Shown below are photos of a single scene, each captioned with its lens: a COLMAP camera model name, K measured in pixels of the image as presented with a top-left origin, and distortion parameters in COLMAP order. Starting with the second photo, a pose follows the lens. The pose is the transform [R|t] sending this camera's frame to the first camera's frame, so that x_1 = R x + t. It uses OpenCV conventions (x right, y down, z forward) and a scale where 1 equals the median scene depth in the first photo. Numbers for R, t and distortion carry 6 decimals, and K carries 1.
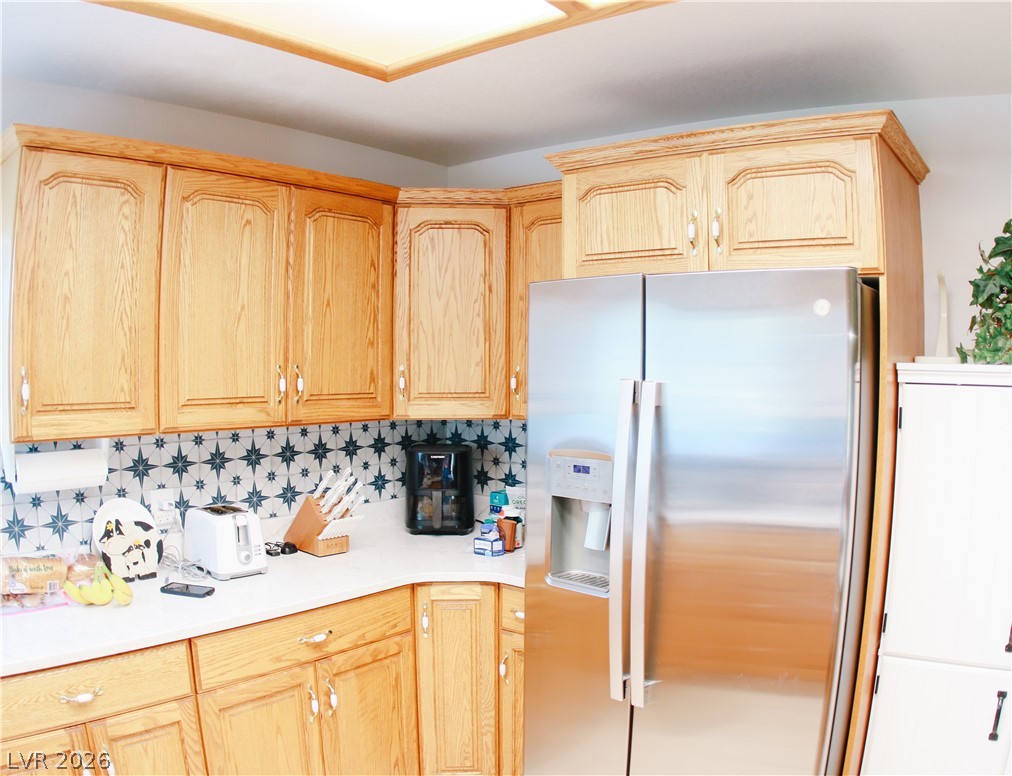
lens RADIAL K [[795.6, 0, 522.8], [0, 795.6, 402.9], [0, 0, 1]] dist [-0.330017, 0.113107]
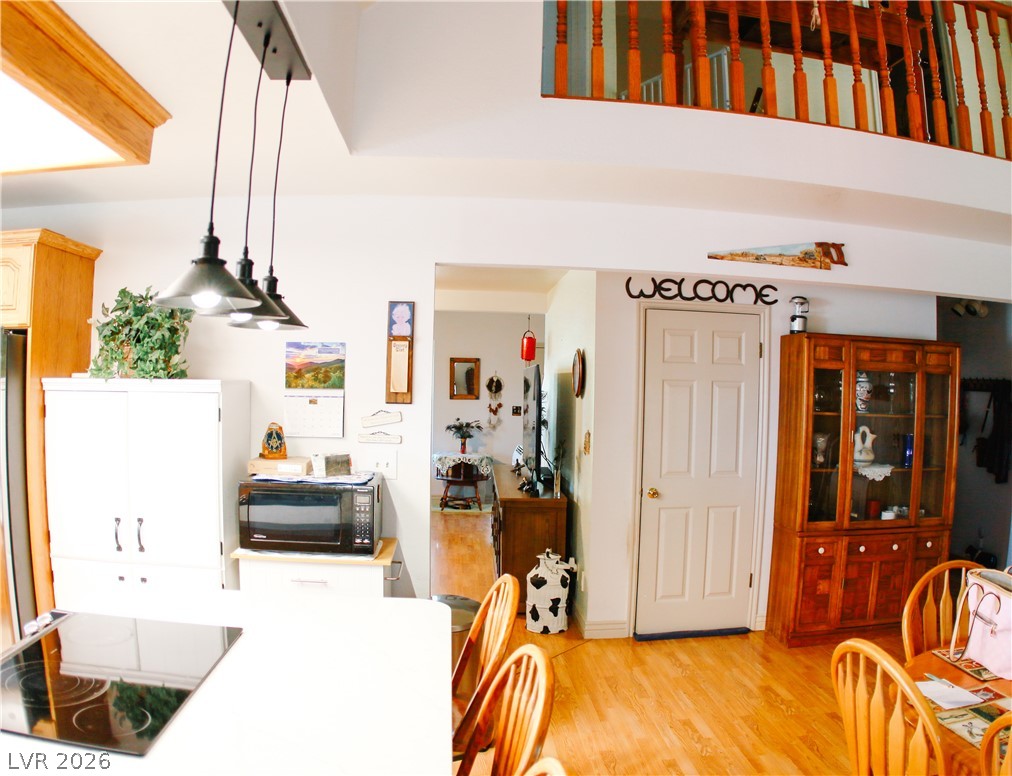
lens RADIAL K [[791.5, 0, 533.8], [0, 791.5, 404.0], [0, 0, 1]] dist [-0.327697, 0.111276]
pose [[0.725848, -0.010720, 0.687772, 0.224433], [0.017404, 0.999845, -0.002783, 0.024932], [-0.687635, 0.013990, 0.725922, -0.806327]]
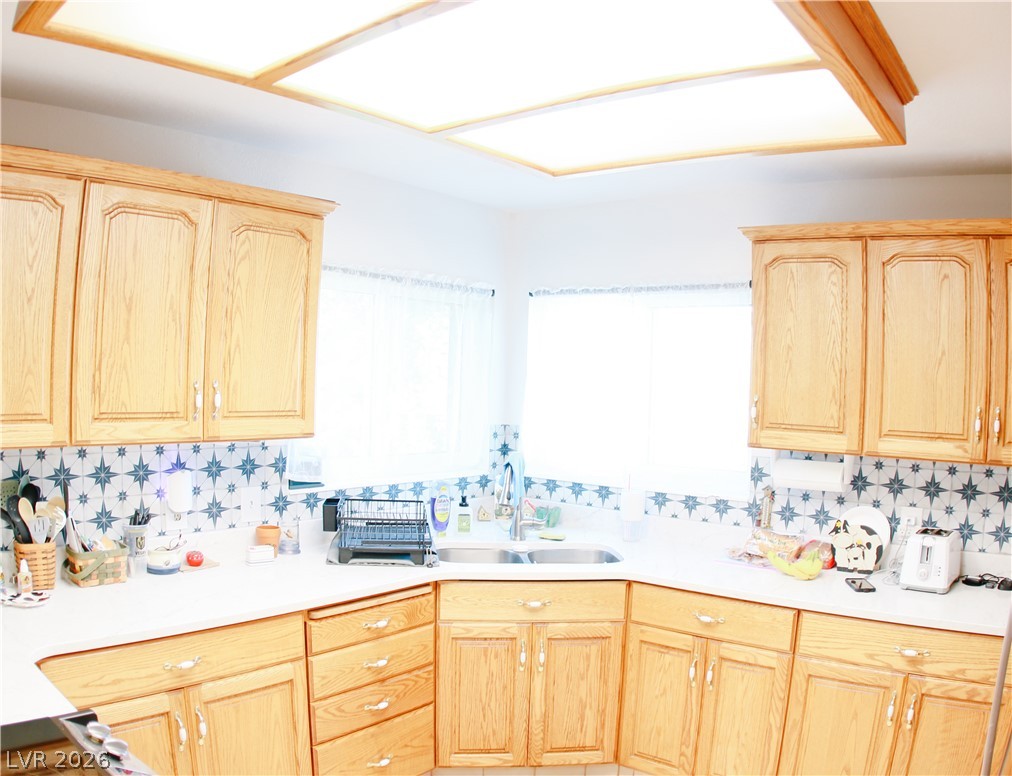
lens RADIAL K [[795.6, 0, 522.8], [0, 795.6, 402.9], [0, 0, 1]] dist [-0.330017, 0.113107]
pose [[-0.001392, 0.023359, -0.999726, 0.765412], [-0.082401, 0.996325, 0.023394, -0.028492], [0.996598, 0.082411, 0.000538, 0.422745]]
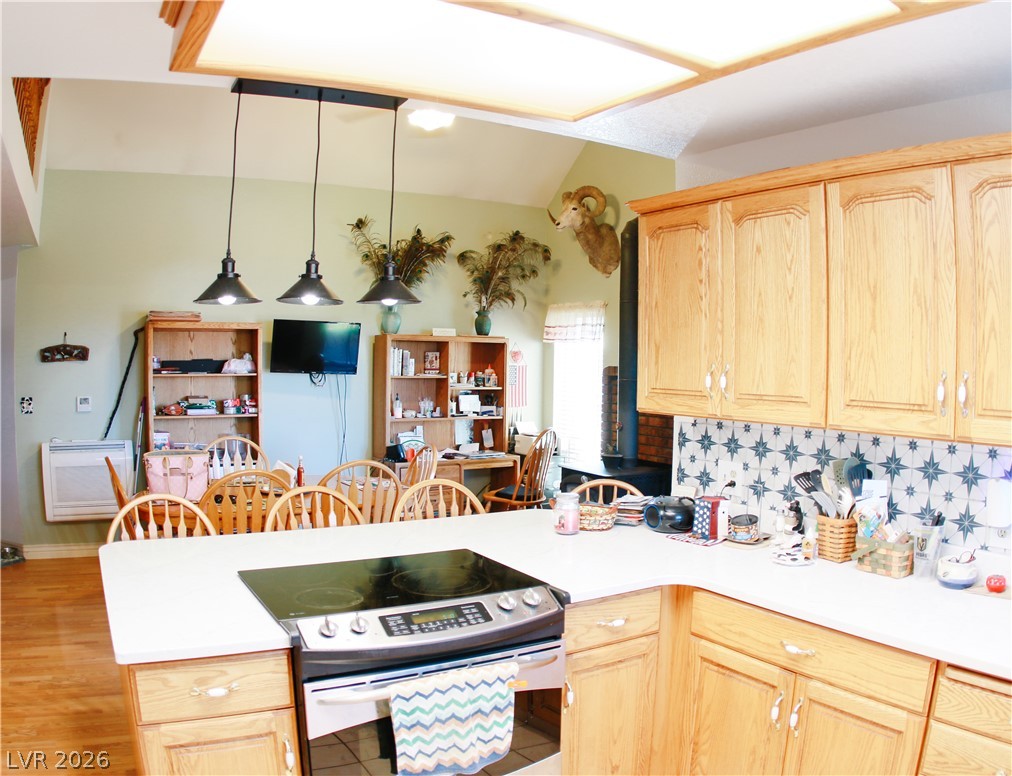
lens RADIAL K [[795.6, 0, 522.8], [0, 795.6, 402.9], [0, 0, 1]] dist [-0.330017, 0.113107]
pose [[-0.939466, -0.038745, 0.340446, -0.150707], [-0.003256, 0.994551, 0.104201, -0.049496], [-0.342628, 0.096784, -0.934473, 1.008522]]
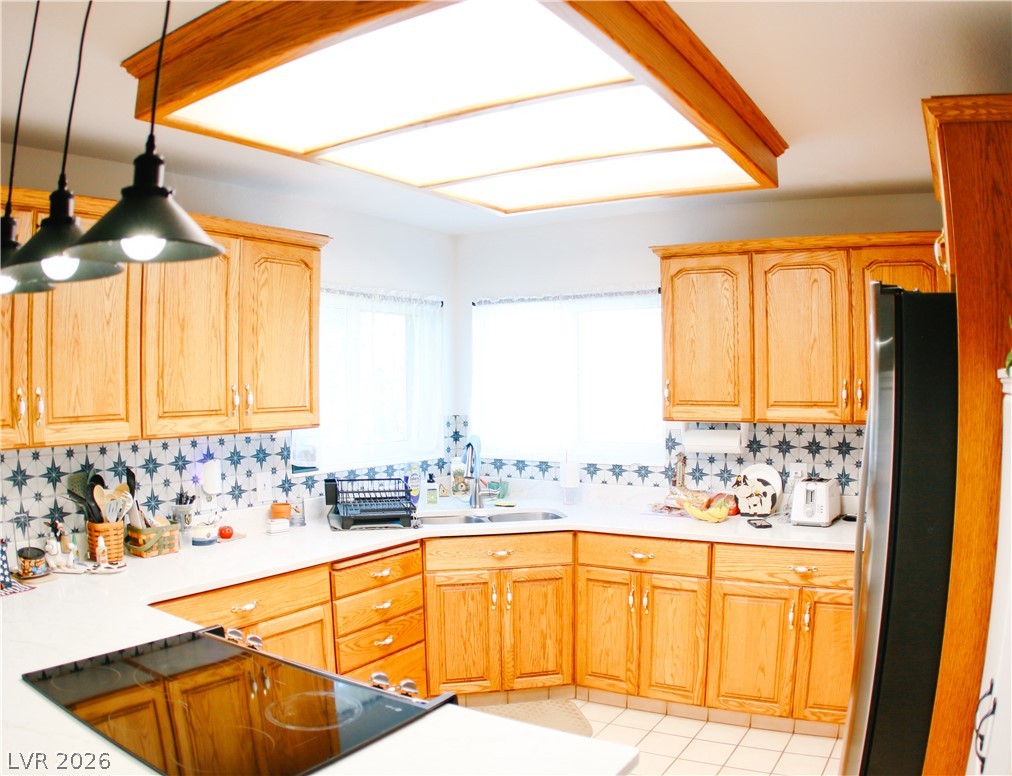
lens RADIAL K [[795.6, 0, 522.8], [0, 795.6, 402.9], [0, 0, 1]] dist [-0.330017, 0.113107]
pose [[0.119801, 0.019812, -0.992600, 1.114560], [-0.041592, 0.999023, 0.014920, -0.003782], [0.991926, 0.039496, 0.120508, 0.300085]]
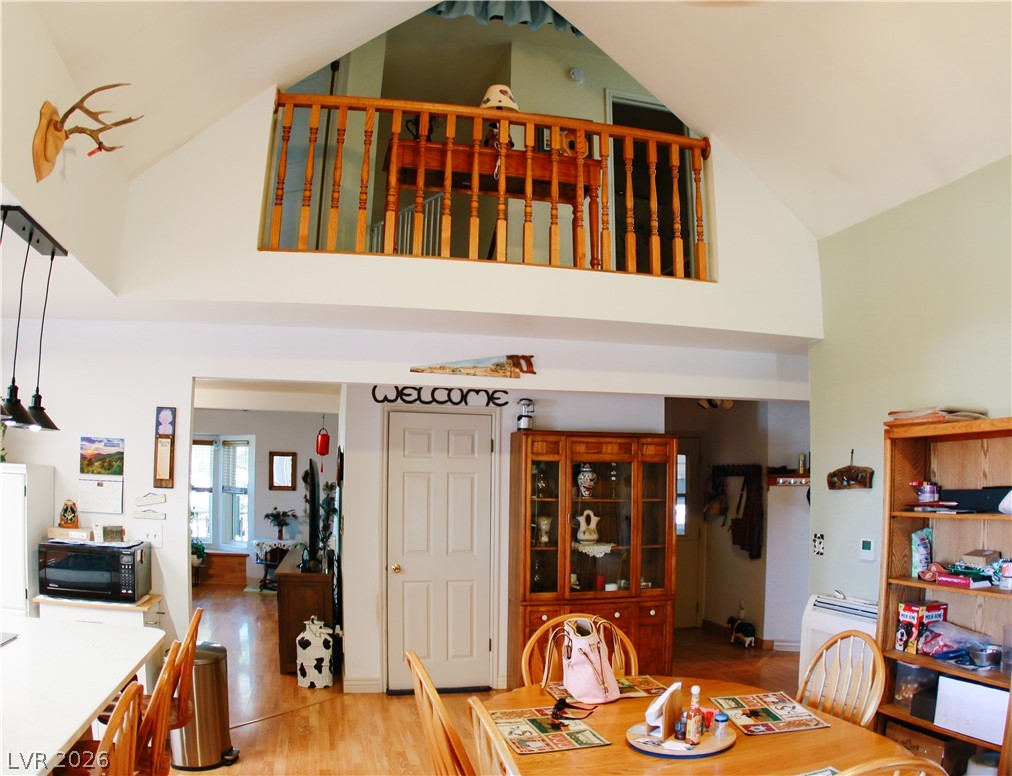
lens RADIAL K [[795.6, 0, 522.8], [0, 795.6, 402.9], [0, 0, 1]] dist [-0.330017, 0.113107]
pose [[0.610520, 0.074343, 0.788504, 0.179301], [0.031469, 0.992522, -0.117944, 0.051287], [-0.791376, 0.096820, 0.603614, -1.382918]]
